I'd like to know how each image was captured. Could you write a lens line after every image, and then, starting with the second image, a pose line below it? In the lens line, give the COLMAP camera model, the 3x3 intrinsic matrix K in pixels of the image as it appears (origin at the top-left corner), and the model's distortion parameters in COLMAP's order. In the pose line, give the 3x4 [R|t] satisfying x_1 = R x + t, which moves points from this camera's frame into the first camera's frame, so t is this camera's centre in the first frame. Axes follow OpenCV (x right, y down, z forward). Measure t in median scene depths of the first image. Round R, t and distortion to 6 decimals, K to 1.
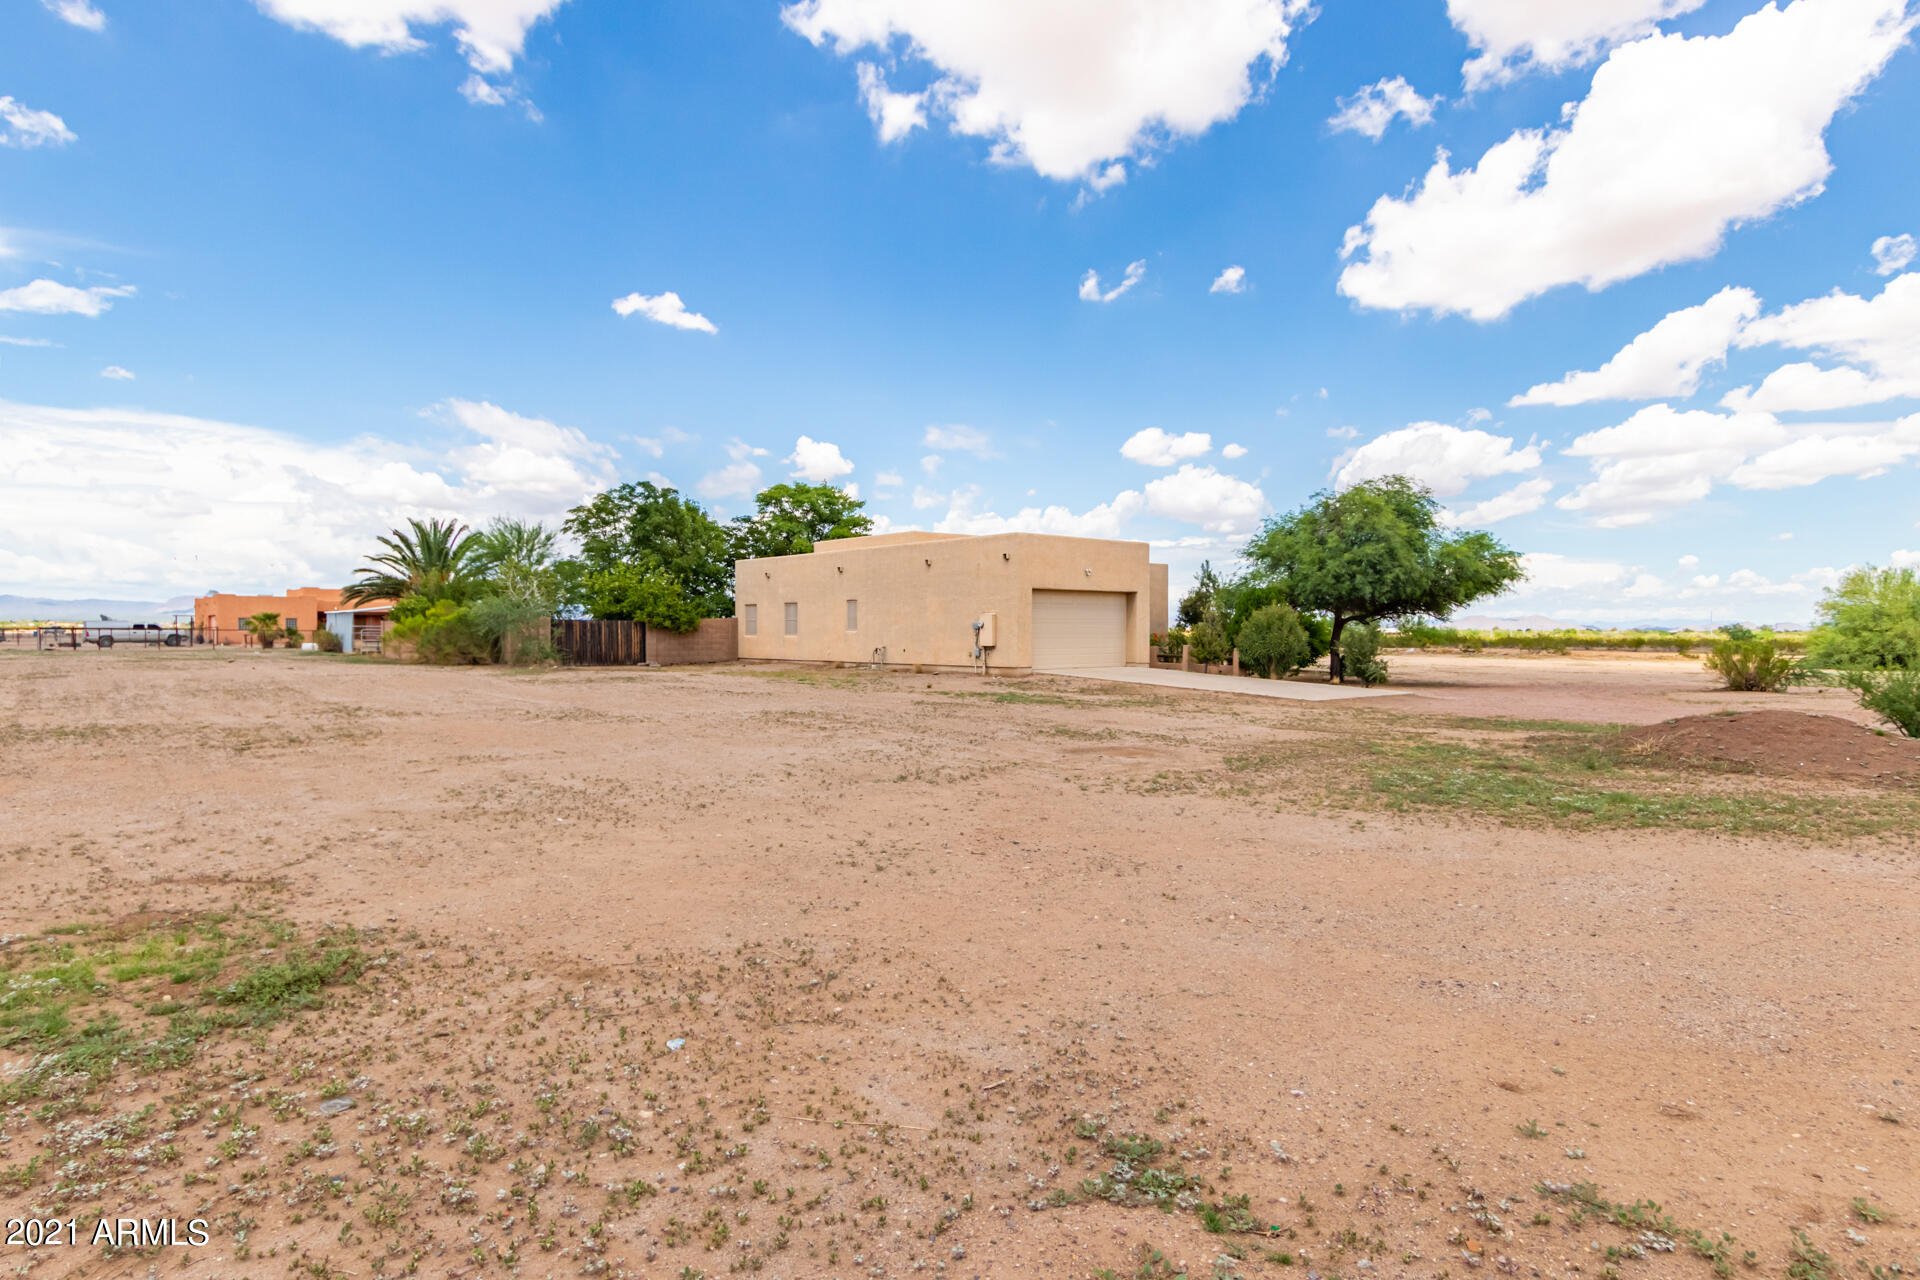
lens RADIAL K [[1011.8, 0, 965.0], [0, 1011.8, 617.9], [0, 0, 1]] dist [0.019740, 0.000282]
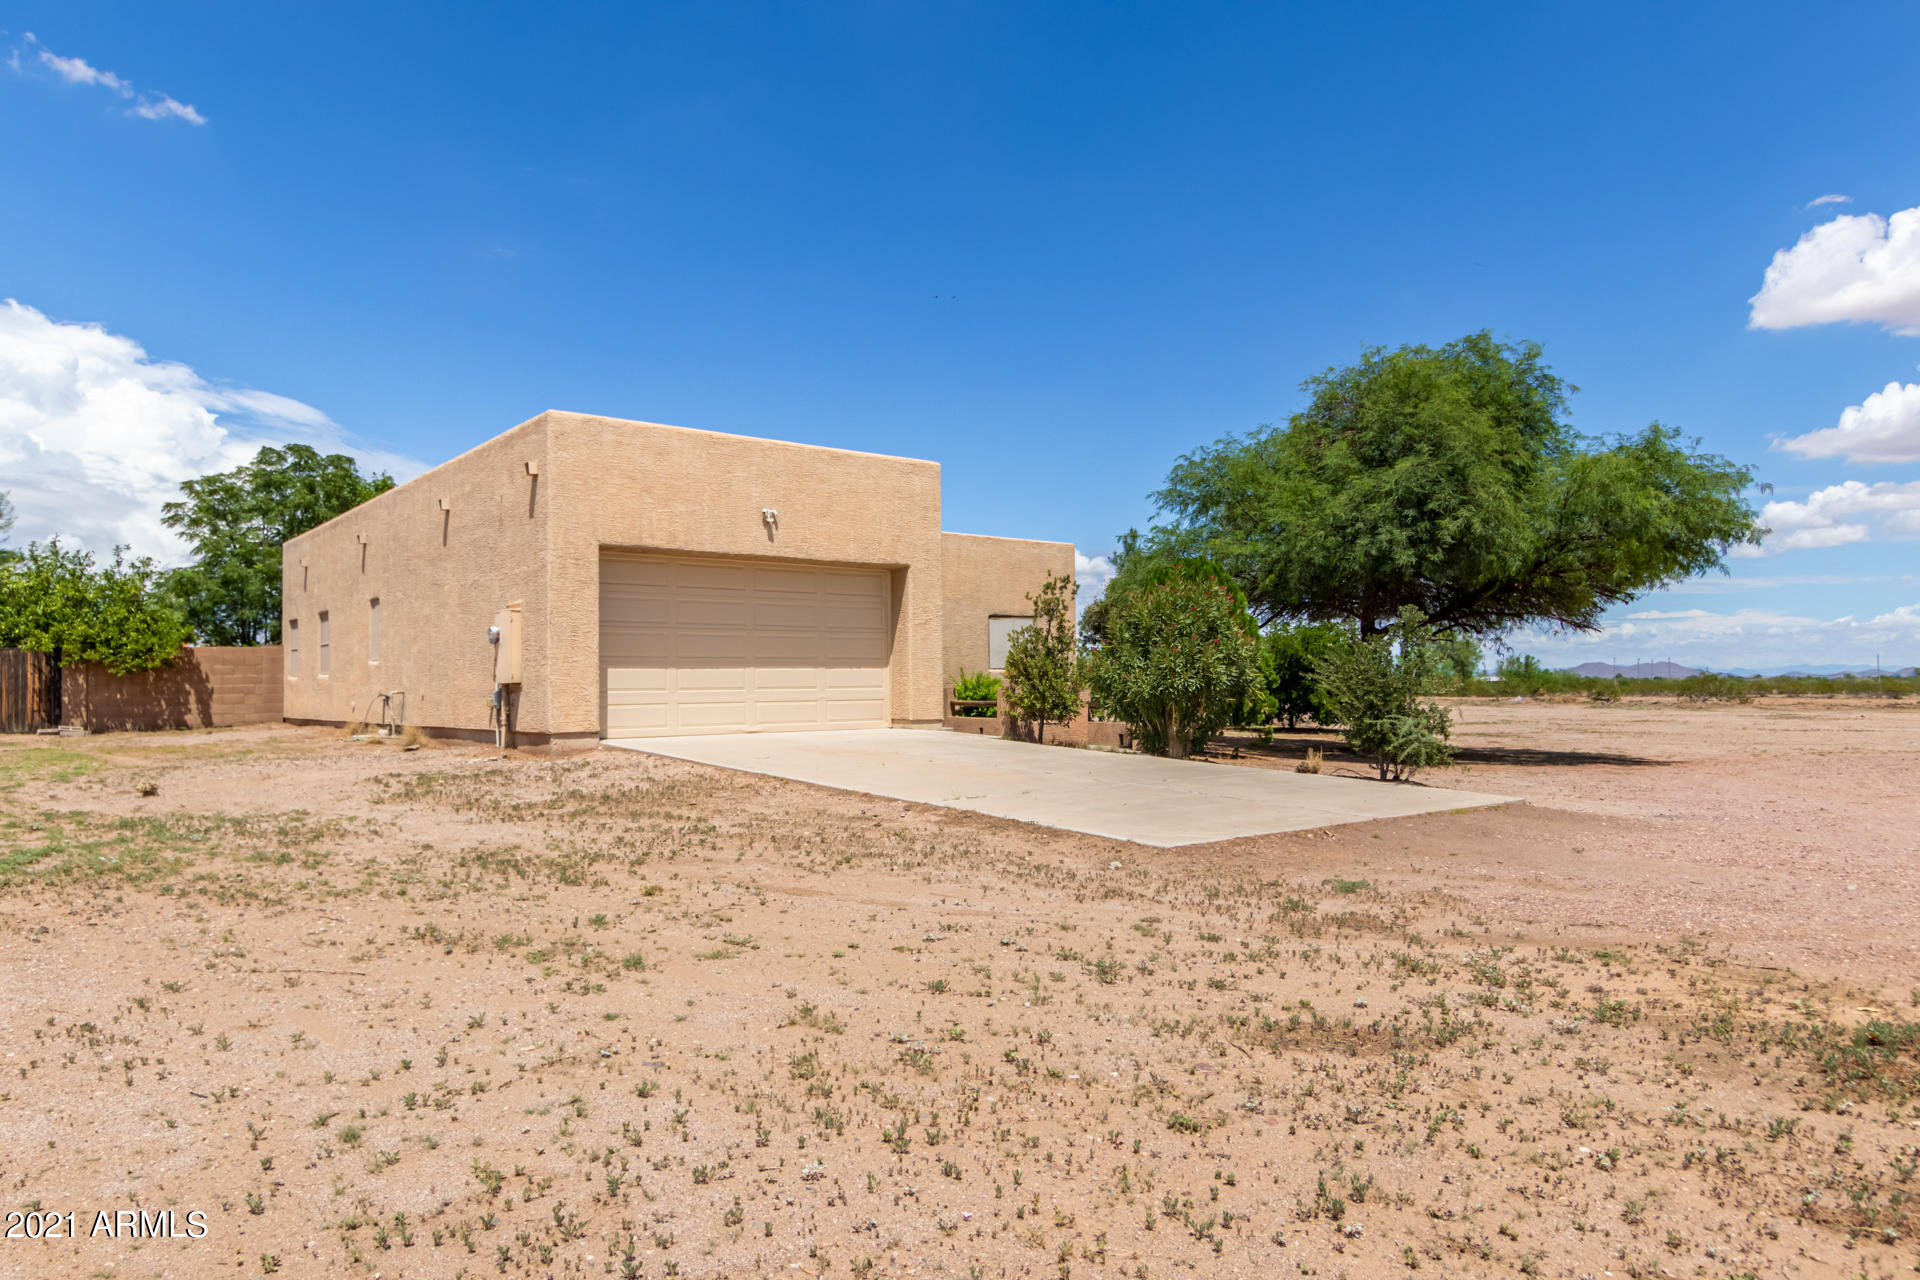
lens RADIAL K [[1145.7, 0, 951.8], [0, 1145.7, 695.9], [0, 0, 1]] dist [0.005790, 0.001132]
pose [[0.998851, -0.007961, -0.047253, 0.204543], [0.008961, 0.999740, 0.020991, 0.021824], [0.047074, -0.021390, 0.998662, 0.447751]]
